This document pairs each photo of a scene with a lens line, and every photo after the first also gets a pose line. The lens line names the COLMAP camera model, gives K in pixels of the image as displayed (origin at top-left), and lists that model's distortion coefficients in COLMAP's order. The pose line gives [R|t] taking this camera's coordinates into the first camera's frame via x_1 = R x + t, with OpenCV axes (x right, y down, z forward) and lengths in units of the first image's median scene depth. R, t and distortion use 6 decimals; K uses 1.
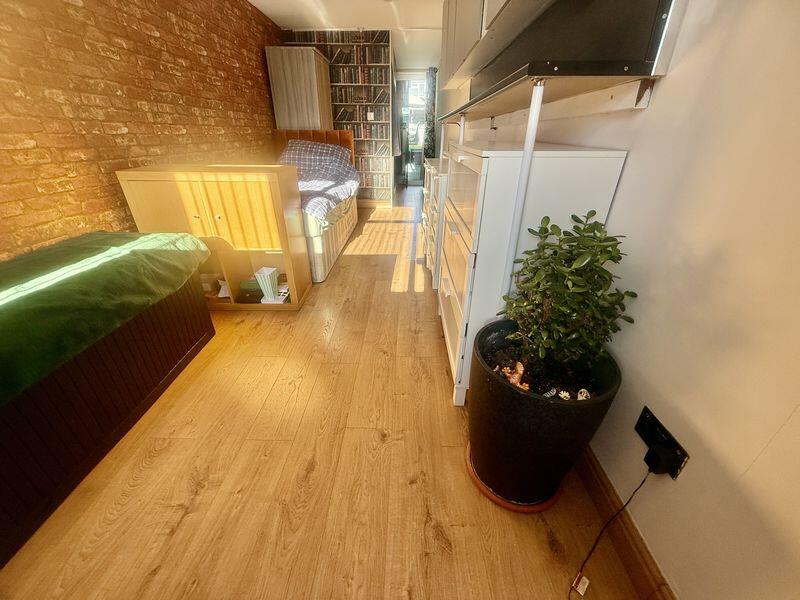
lens RADIAL K [[318.1, 0, 399.9], [0, 318.1, 297.8], [0, 0, 1]] dist [-0.001336, 0.000001]
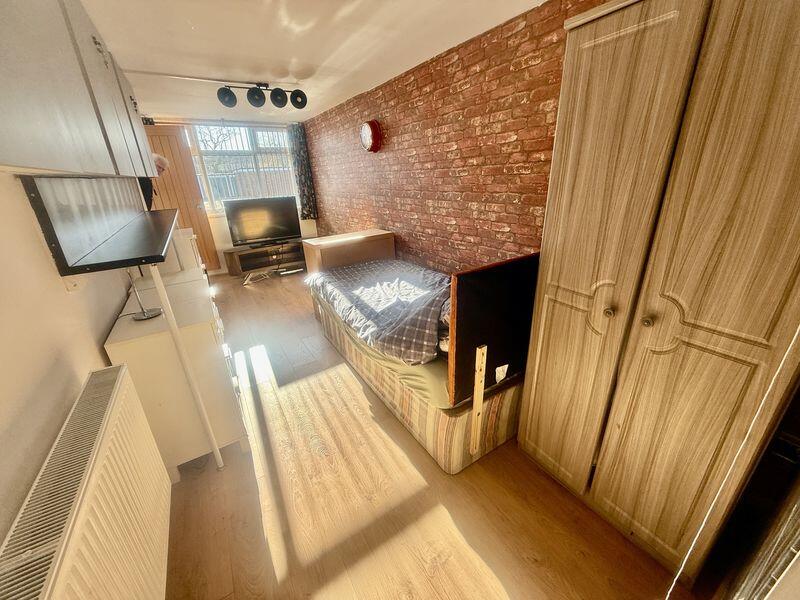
lens RADIAL K [[318.1, 0, 397.5], [0, 318.1, 308.4], [0, 0, 1]] dist [-0.001336, 0.000001]
pose [[-0.844775, 0.199738, -0.496448, 0.156326], [-0.243910, 0.682030, 0.689451, -1.514480], [0.476302, 0.703519, -0.527444, 2.525948]]
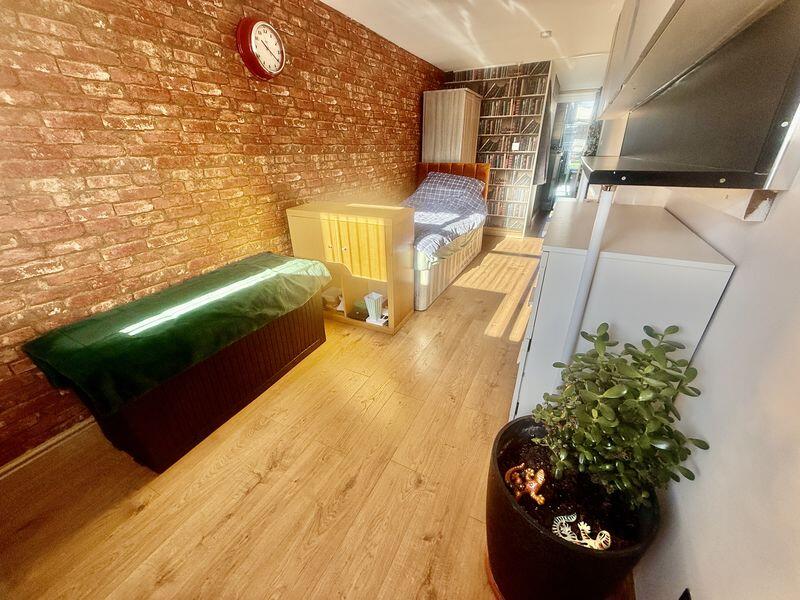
lens RADIAL K [[318.1, 0, 400.6], [0, 318.1, 296.6], [0, 0, 1]] dist [-0.001336, 0.000001]
pose [[0.900618, 0.173624, -0.398425, 0.159805], [-0.187977, 0.982169, 0.003092, -0.126704], [0.391858, 0.072110, 0.917196, -0.034625]]
